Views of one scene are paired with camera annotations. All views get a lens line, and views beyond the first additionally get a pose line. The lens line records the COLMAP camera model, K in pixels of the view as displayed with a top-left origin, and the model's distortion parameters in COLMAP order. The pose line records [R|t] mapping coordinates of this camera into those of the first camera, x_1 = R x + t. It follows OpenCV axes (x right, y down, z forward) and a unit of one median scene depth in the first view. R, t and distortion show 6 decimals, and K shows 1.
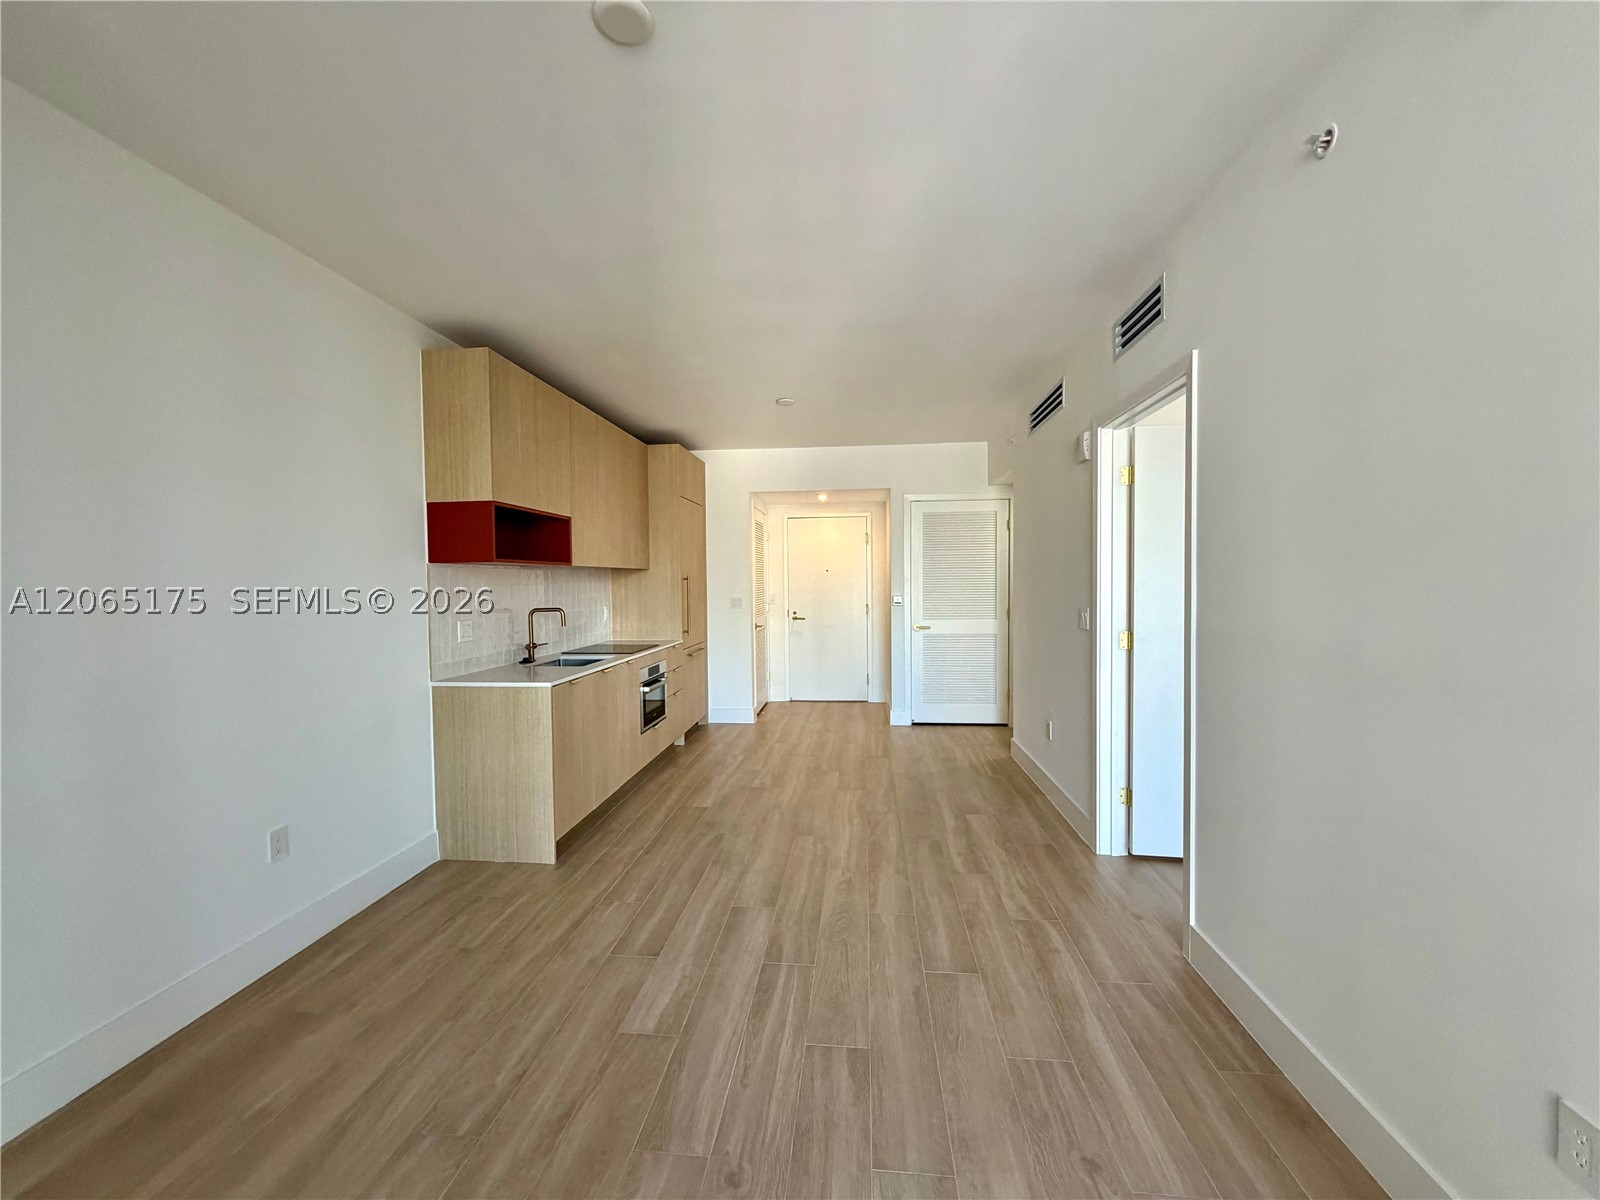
lens RADIAL K [[637.1, 0, 794.7], [0, 637.1, 600.7], [0, 0, 1]] dist [-0.000337, 0.000212]
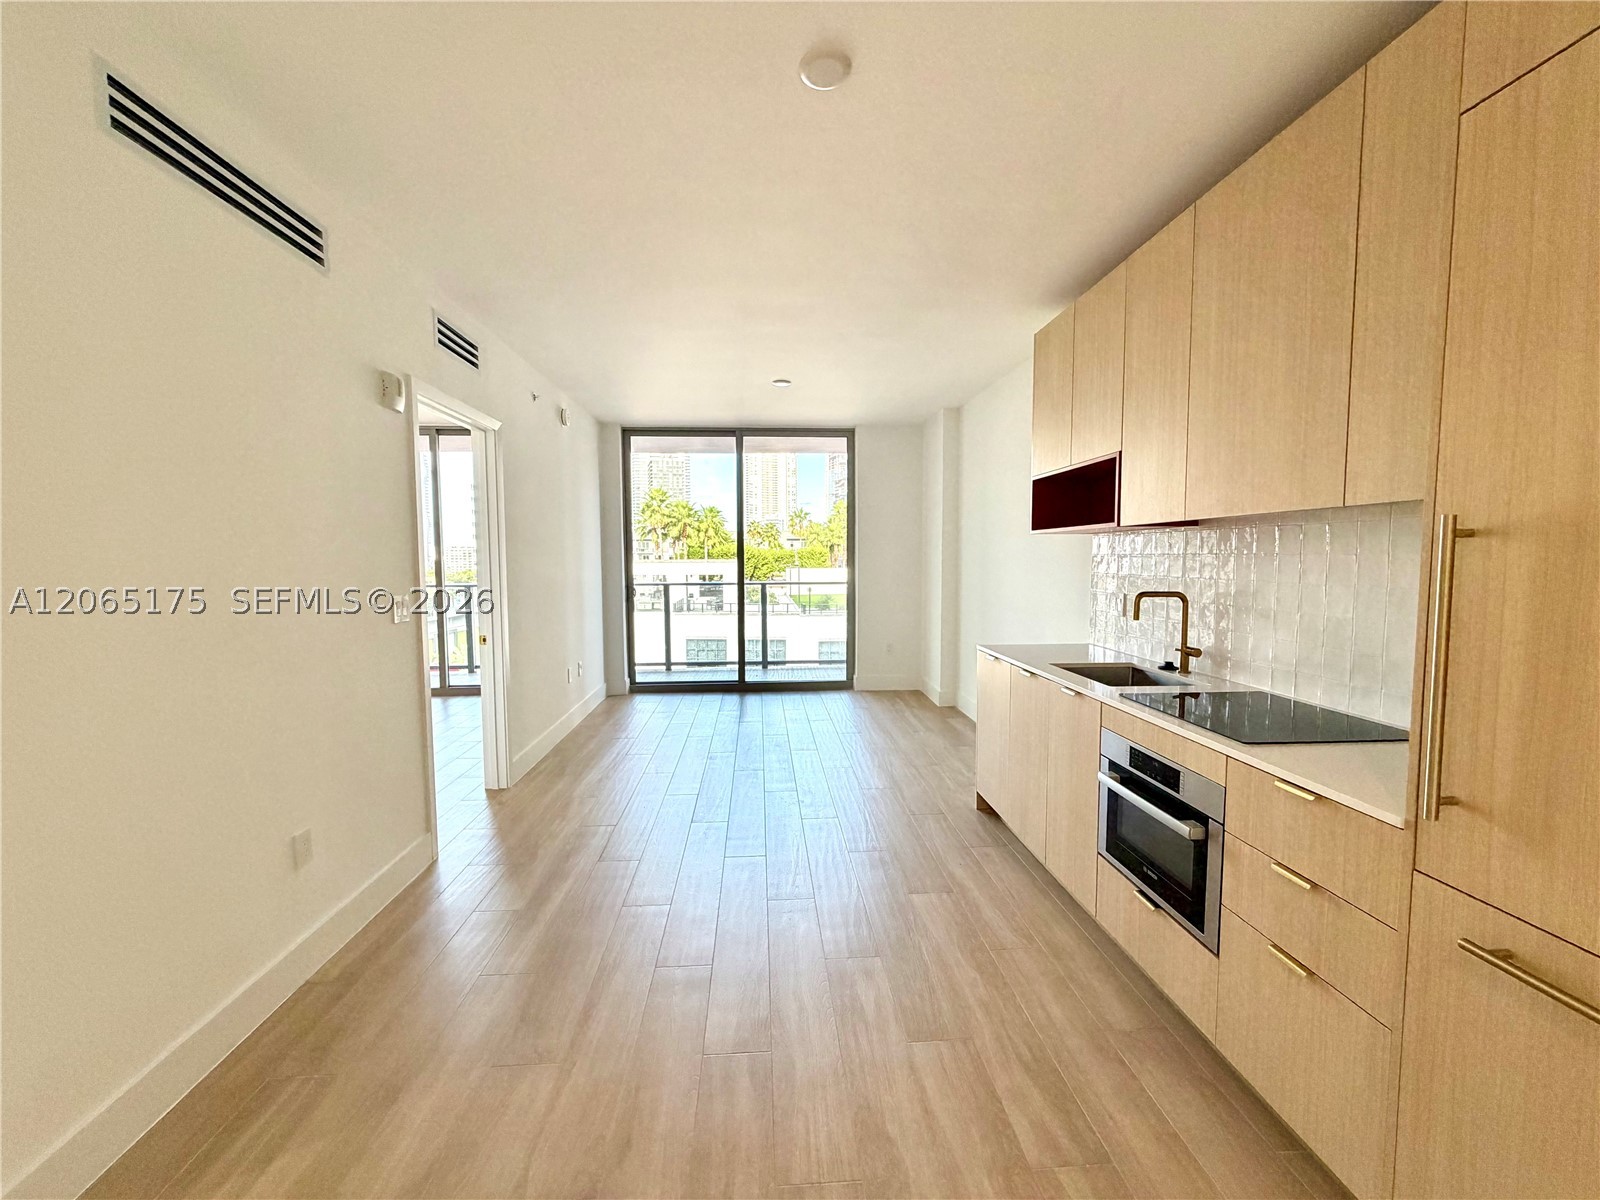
lens RADIAL K [[637.1, 0, 794.7], [0, 637.1, 600.7], [0, 0, 1]] dist [-0.000337, 0.000212]
pose [[-0.986449, 0.023744, -0.162338, 0.082952], [0.007154, 0.994756, 0.102030, -0.048065], [0.163909, 0.099486, -0.981446, 1.559192]]
